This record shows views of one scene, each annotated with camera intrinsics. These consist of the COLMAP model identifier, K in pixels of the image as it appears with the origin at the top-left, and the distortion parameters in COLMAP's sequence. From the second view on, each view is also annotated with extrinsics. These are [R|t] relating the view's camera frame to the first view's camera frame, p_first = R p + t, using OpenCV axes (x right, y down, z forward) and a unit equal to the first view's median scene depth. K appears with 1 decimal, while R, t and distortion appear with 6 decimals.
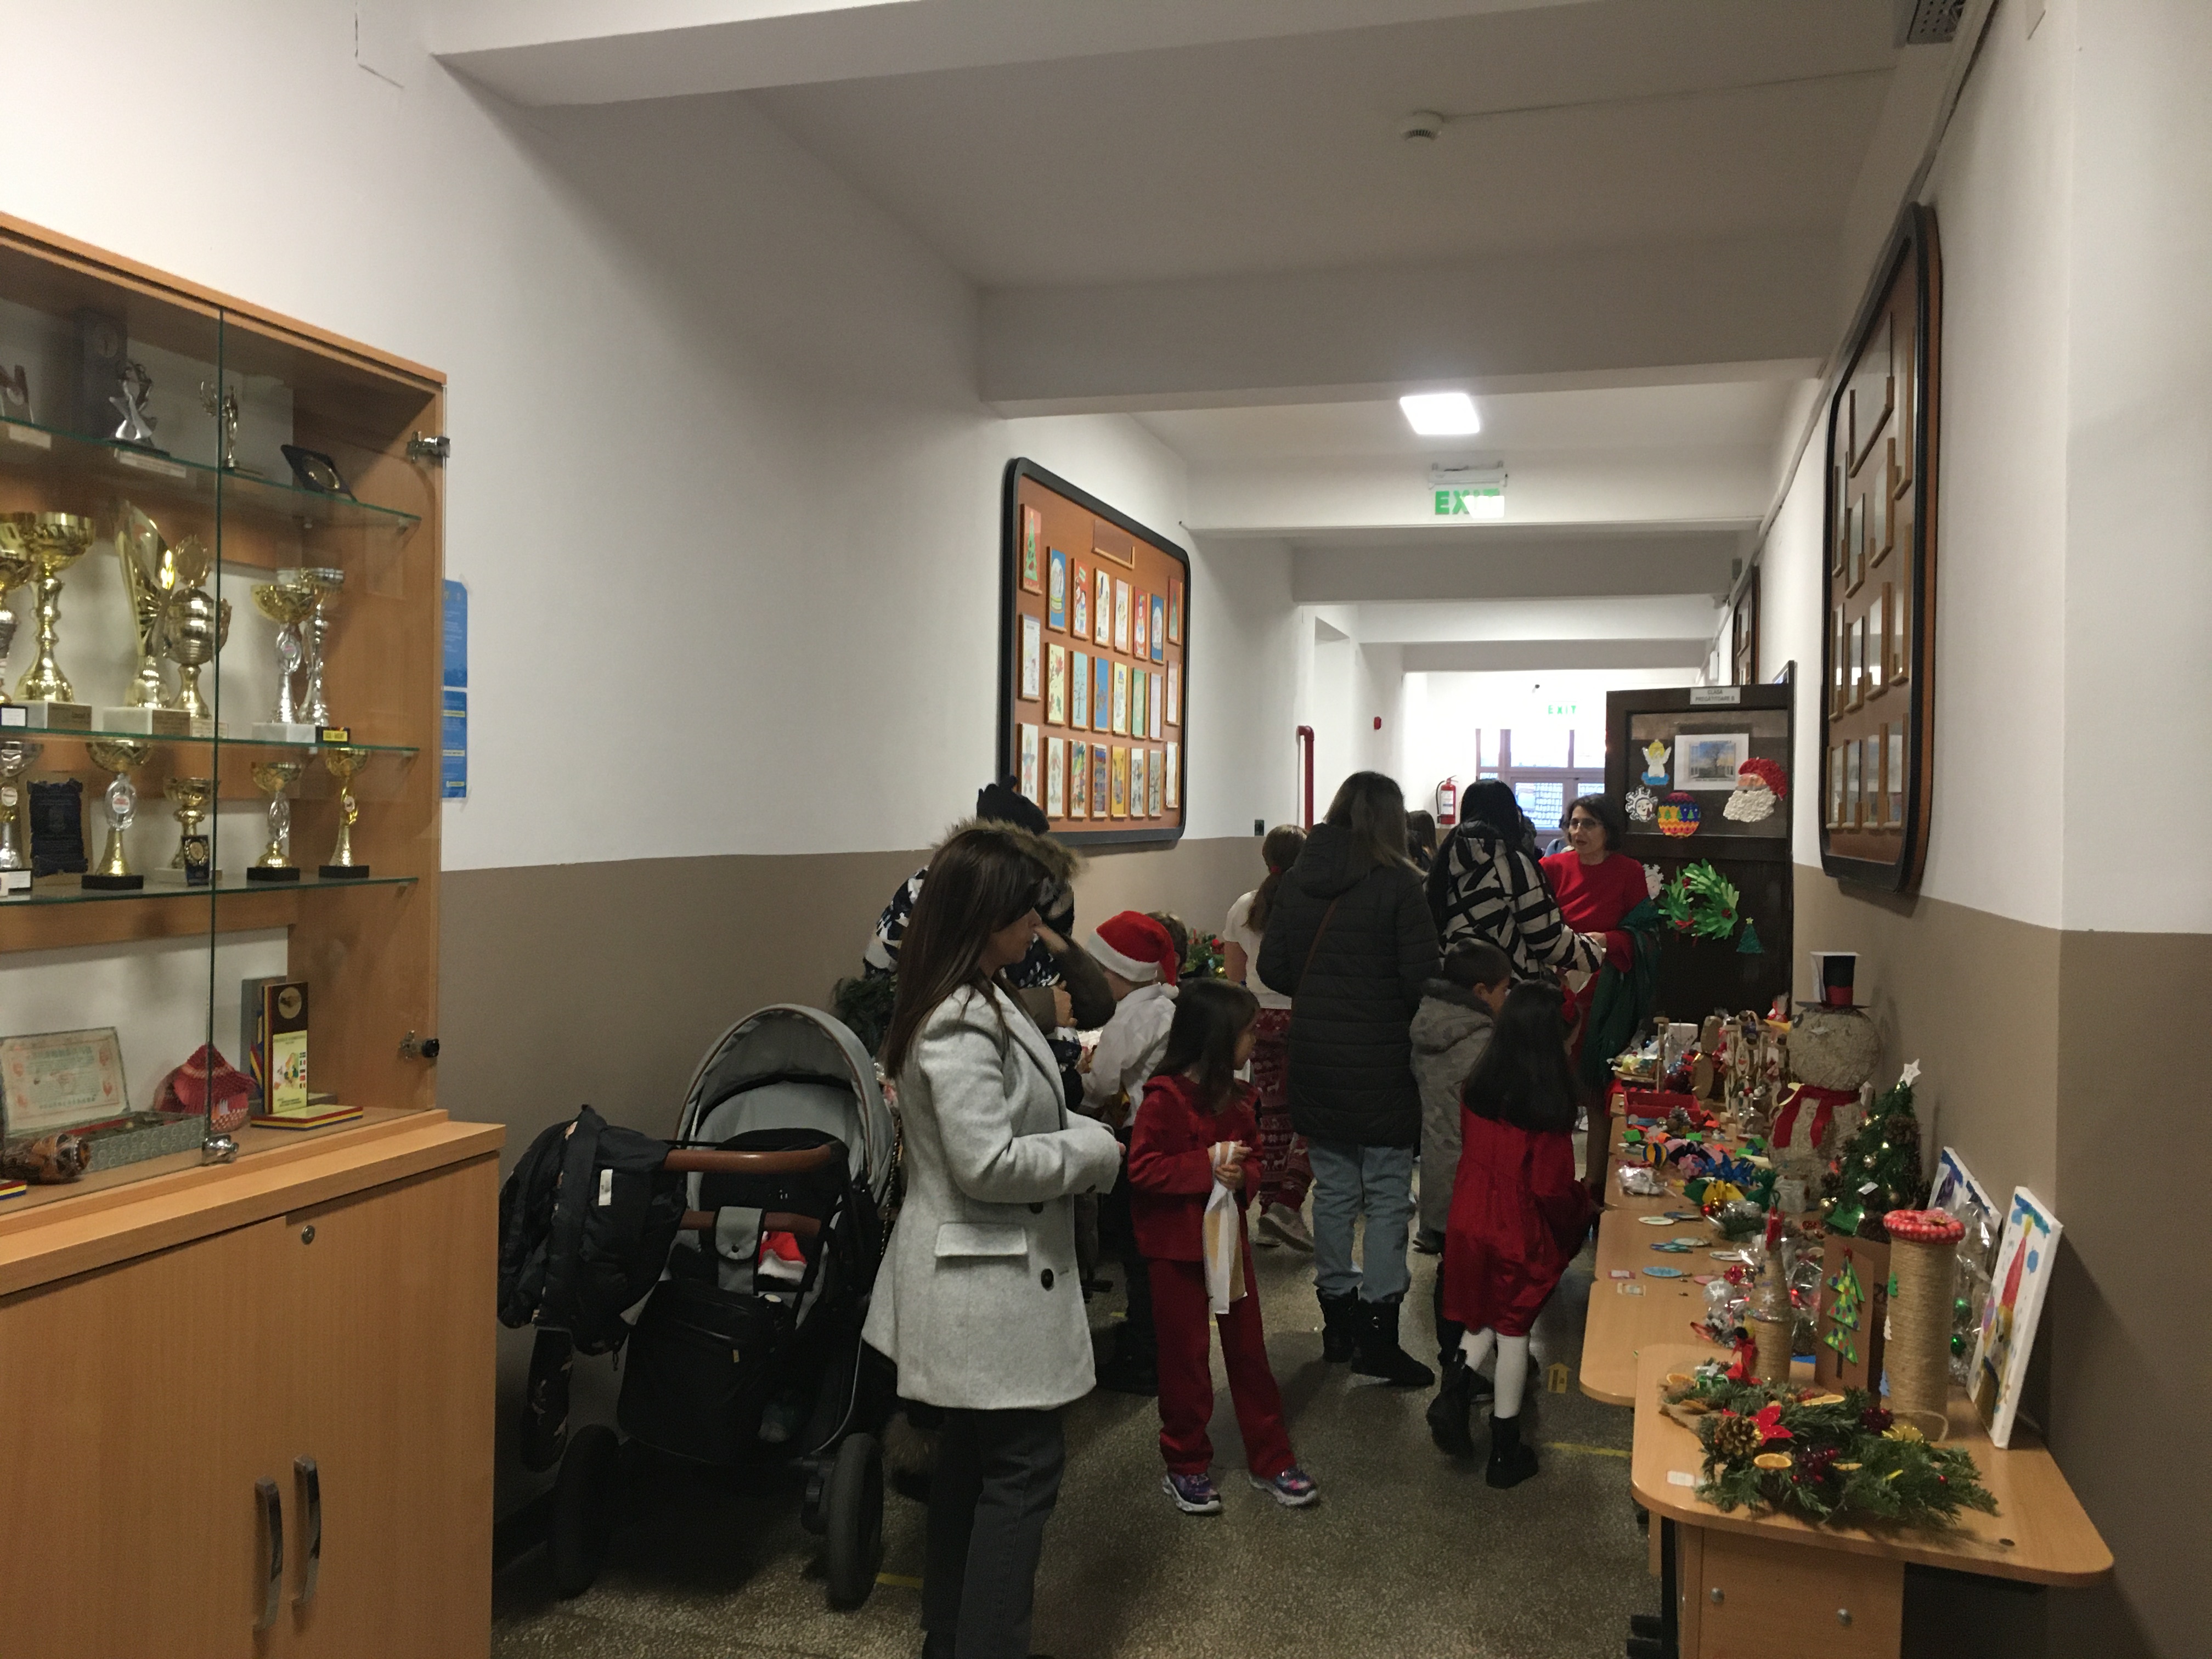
lens RADIAL K [[1875.1, 0, 1104.7], [0, 1875.1, 823.7], [0, 0, 1]] dist [0.080557, -0.103893]
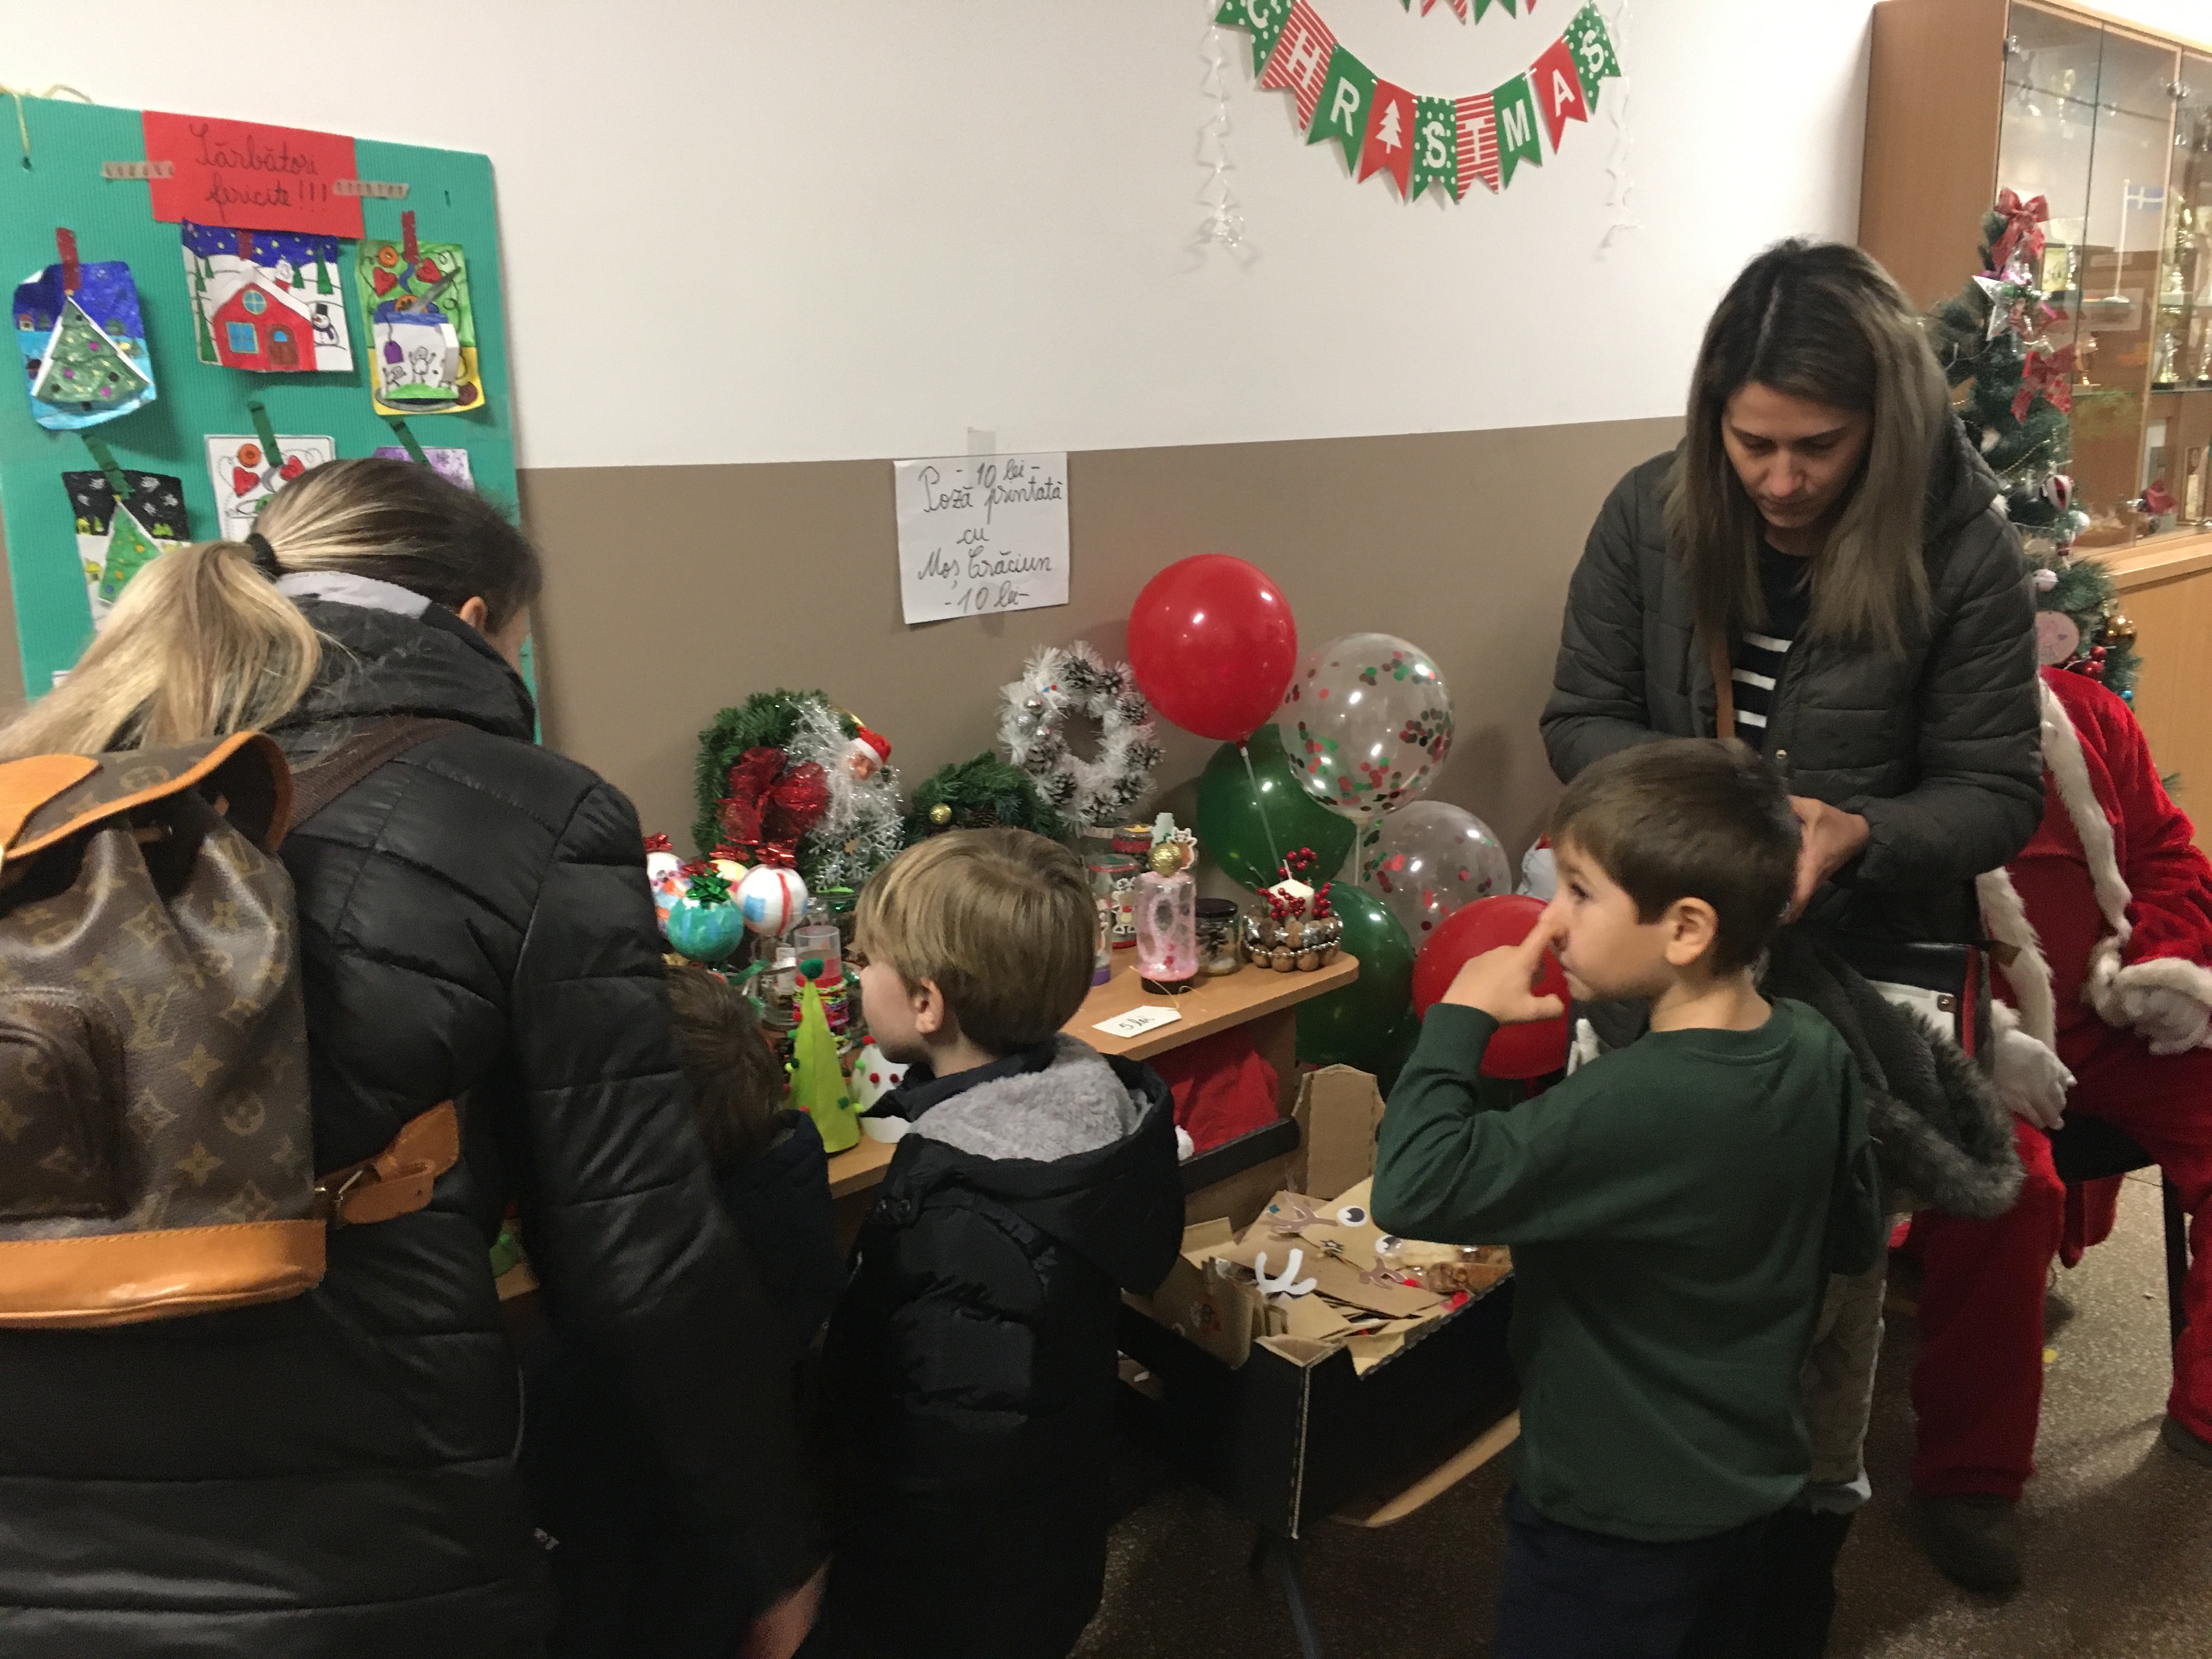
lens RADIAL K [[1875.1, 0, 1096.3], [0, 1875.1, 816.1], [0, 0, 1]] dist [0.080557, -0.103893]
pose [[0.859413, 0.078764, -0.505179, -0.128870], [0.029900, 0.978630, 0.203446, 0.009398], [0.510407, -0.189949, 0.838692, -0.372666]]
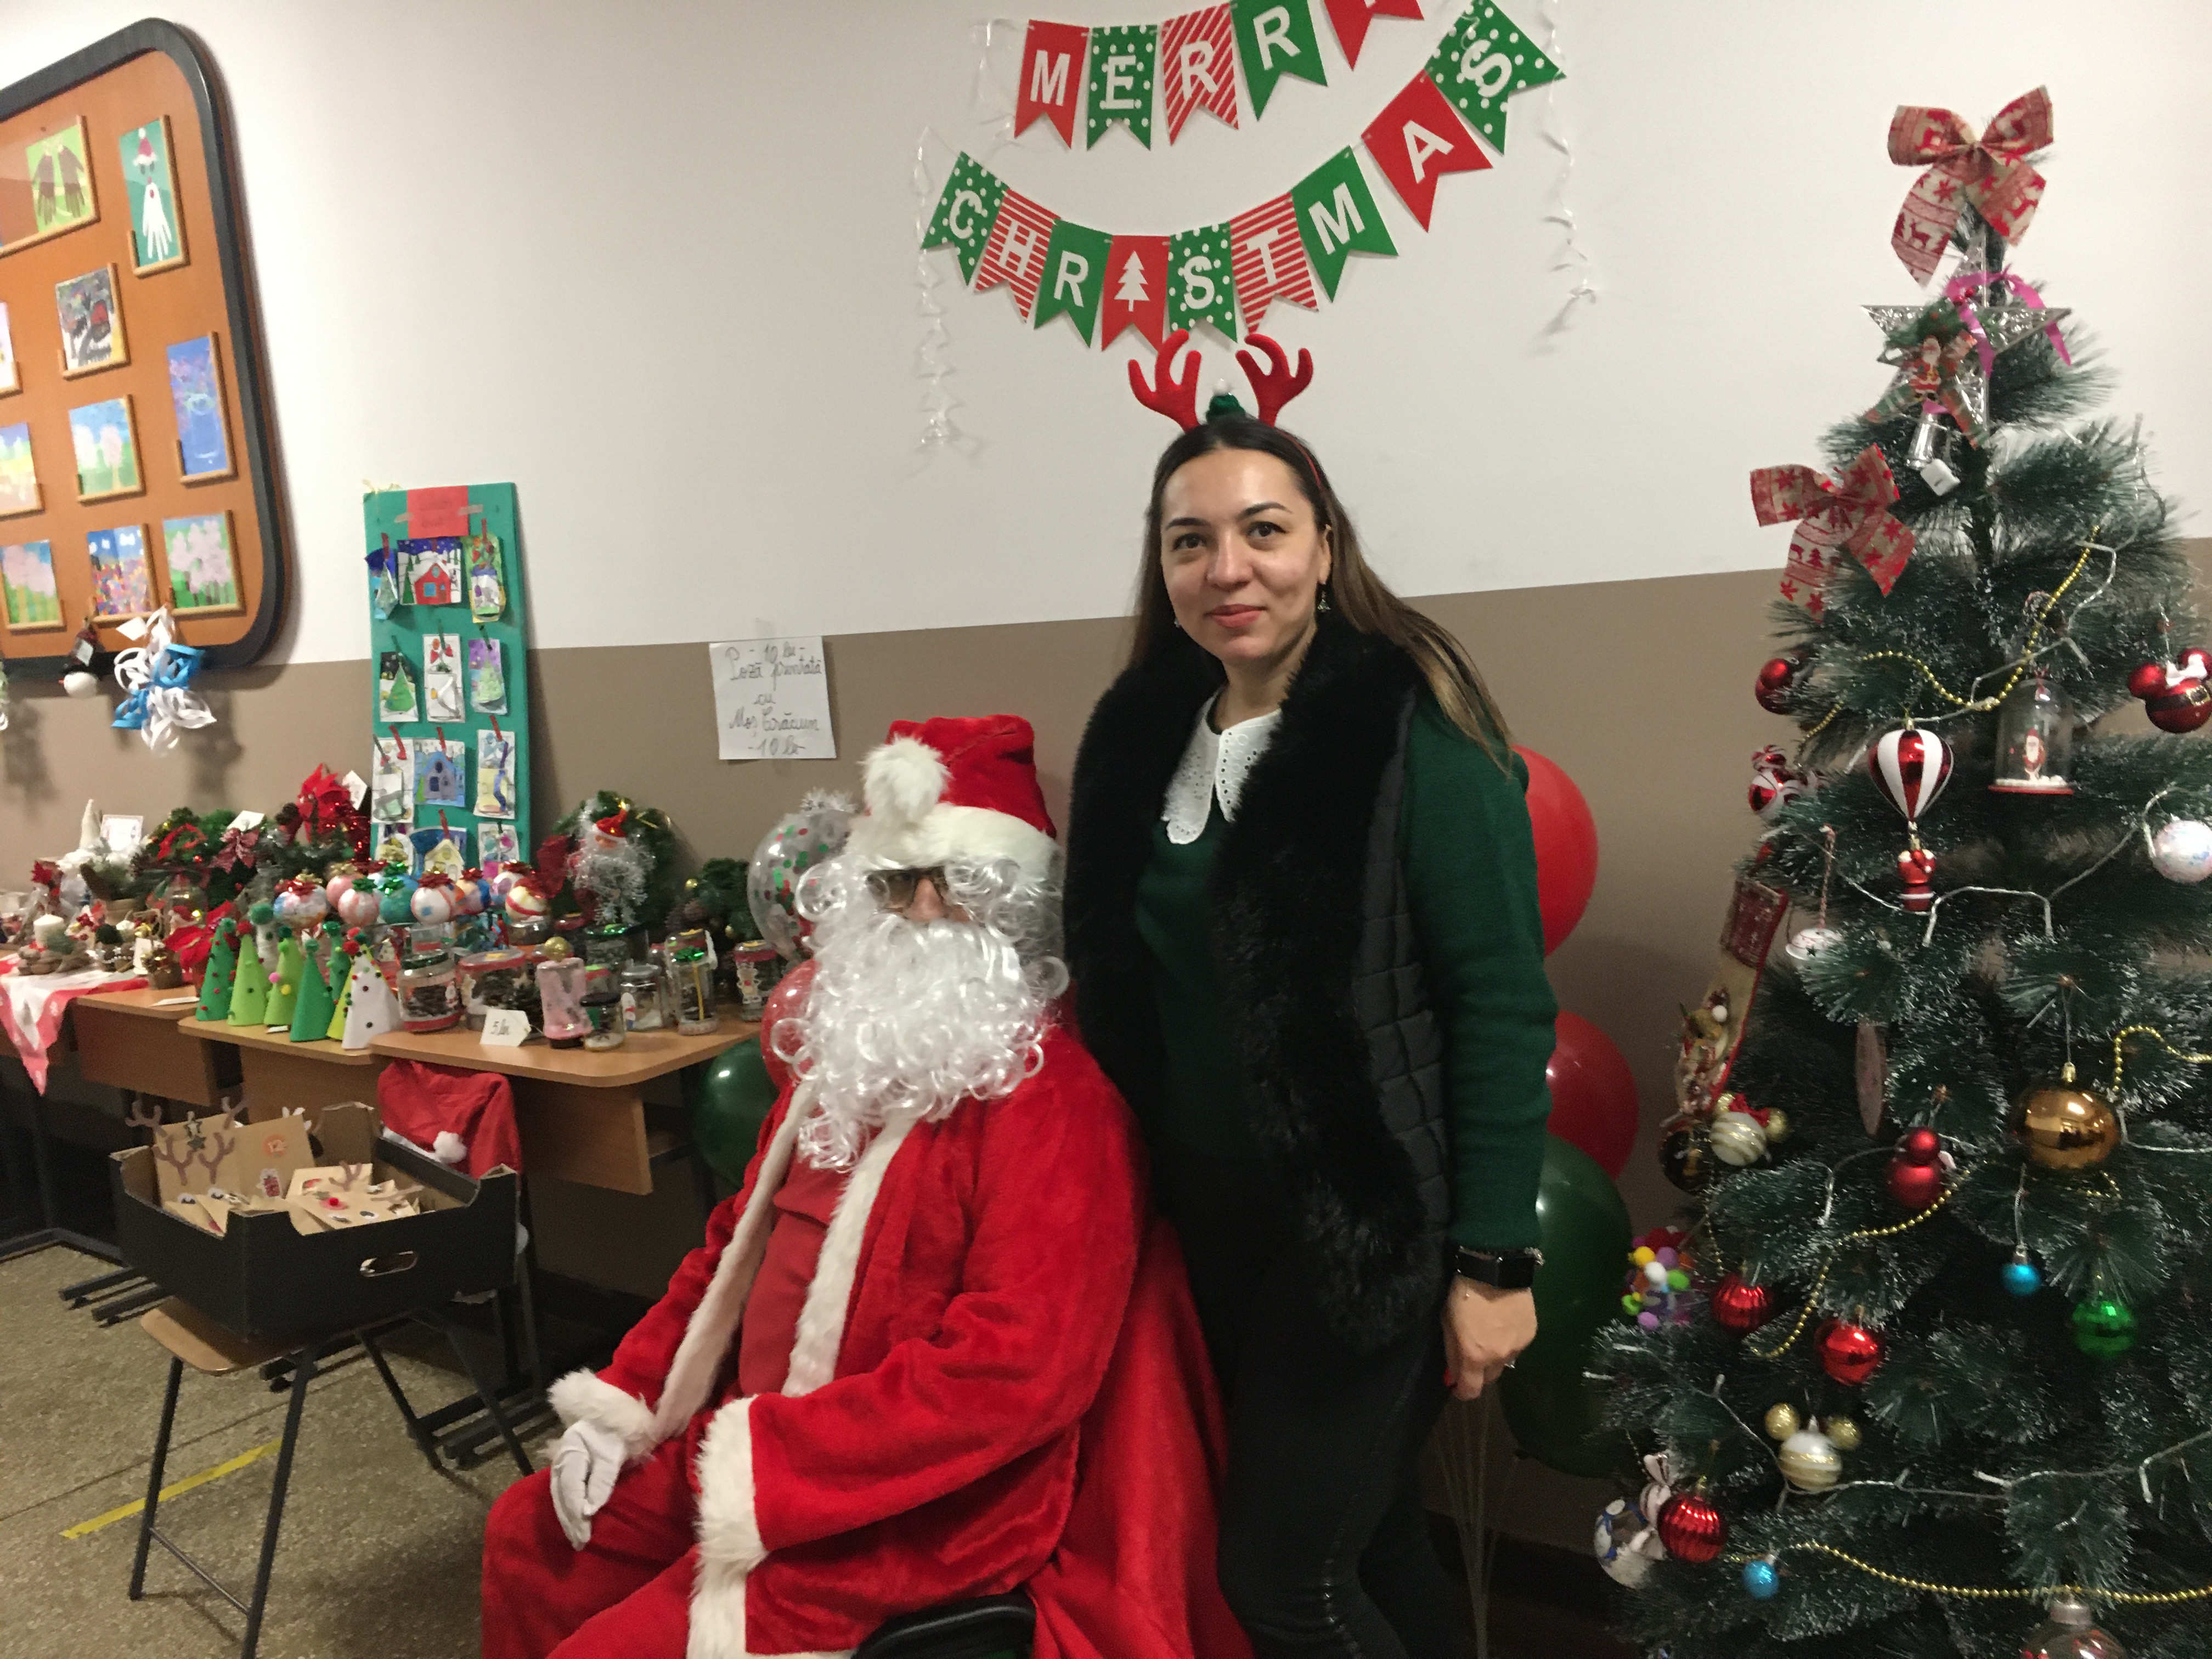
lens RADIAL K [[1875.1, 0, 1101.2], [0, 1875.1, 821.2], [0, 0, 1]] dist [0.080557, -0.103893]
pose [[-0.378500, 0.142808, -0.914519, 0.030087], [0.072054, 0.989574, 0.124706, 0.007363], [0.922793, -0.018694, -0.384843, 0.073515]]
